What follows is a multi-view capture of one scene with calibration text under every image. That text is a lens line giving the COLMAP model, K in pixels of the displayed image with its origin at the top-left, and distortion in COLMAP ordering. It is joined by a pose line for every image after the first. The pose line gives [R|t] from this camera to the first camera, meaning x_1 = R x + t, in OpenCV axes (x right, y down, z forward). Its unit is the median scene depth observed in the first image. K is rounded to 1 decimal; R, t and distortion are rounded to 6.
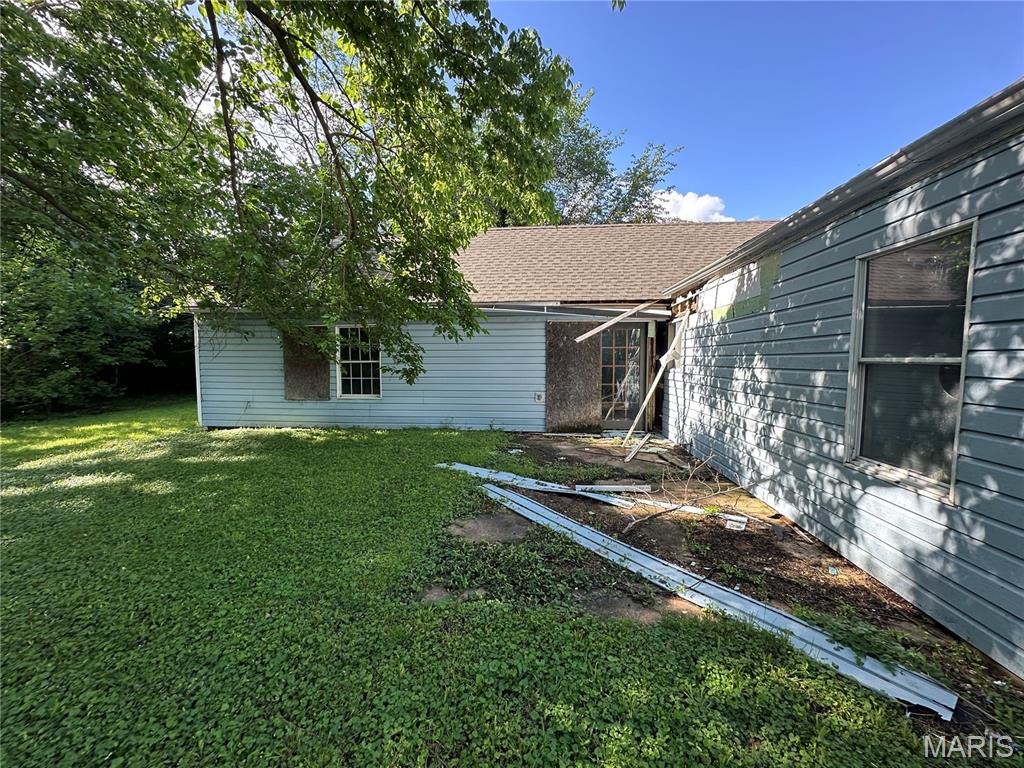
lens RADIAL K [[408.1, 0, 514.1], [0, 408.1, 385.3], [0, 0, 1]] dist [-0.000030, 0.000194]
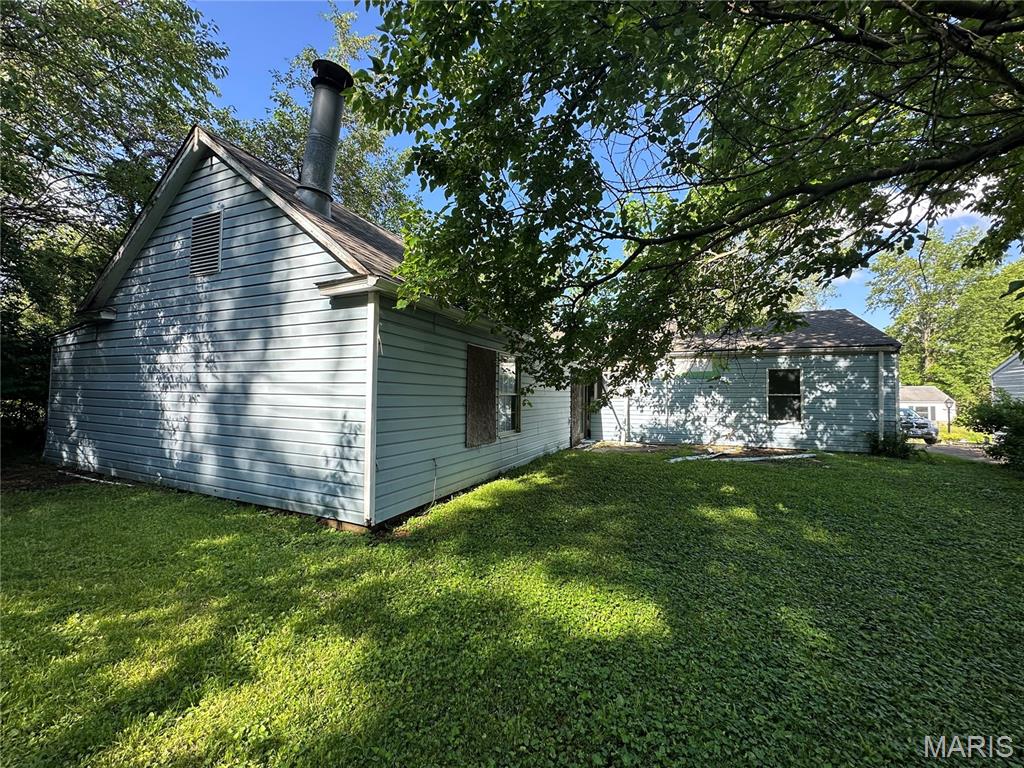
lens RADIAL K [[408.1, 0, 509.1], [0, 408.1, 385.1], [0, 0, 1]] dist [-0.000030, 0.000194]
pose [[0.320467, 0.025629, 0.946913, -3.310842], [0.055092, 0.997438, -0.045641, -0.098747], [-0.945656, 0.066794, 0.318234, 1.915070]]
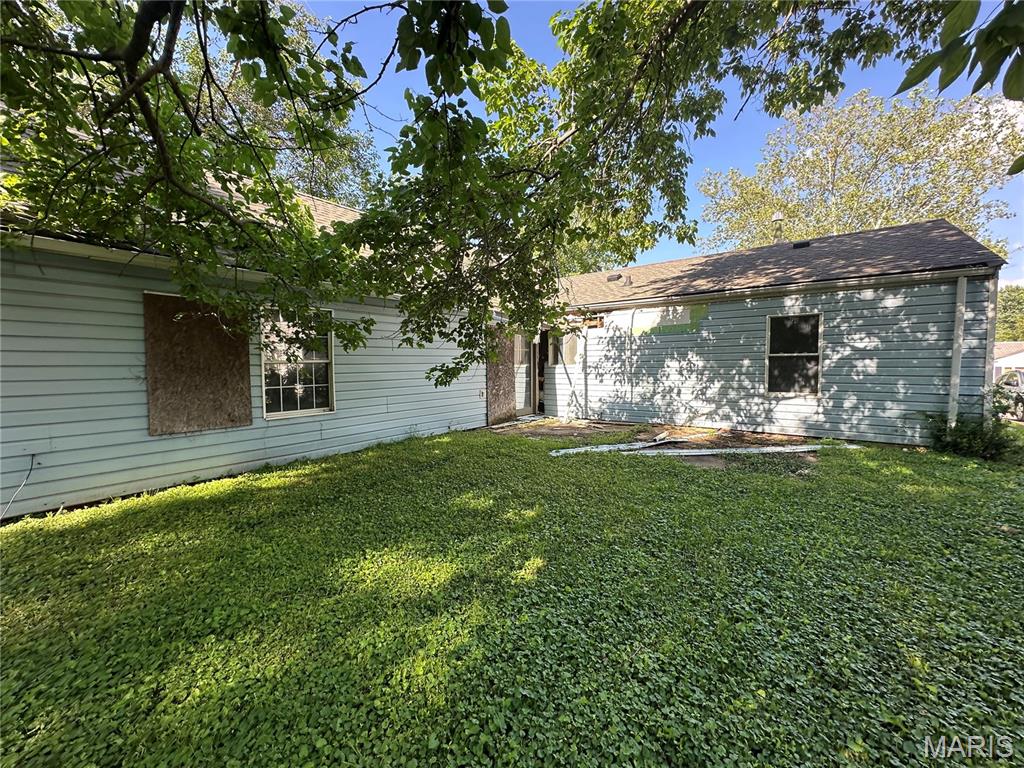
lens RADIAL K [[408.1, 0, 508.7], [0, 408.1, 385.1], [0, 0, 1]] dist [-0.000030, 0.000194]
pose [[0.533029, -0.051005, 0.844558, -2.068709], [0.066330, 0.997628, 0.018386, -0.023639], [-0.843493, 0.046219, 0.535148, 0.931172]]
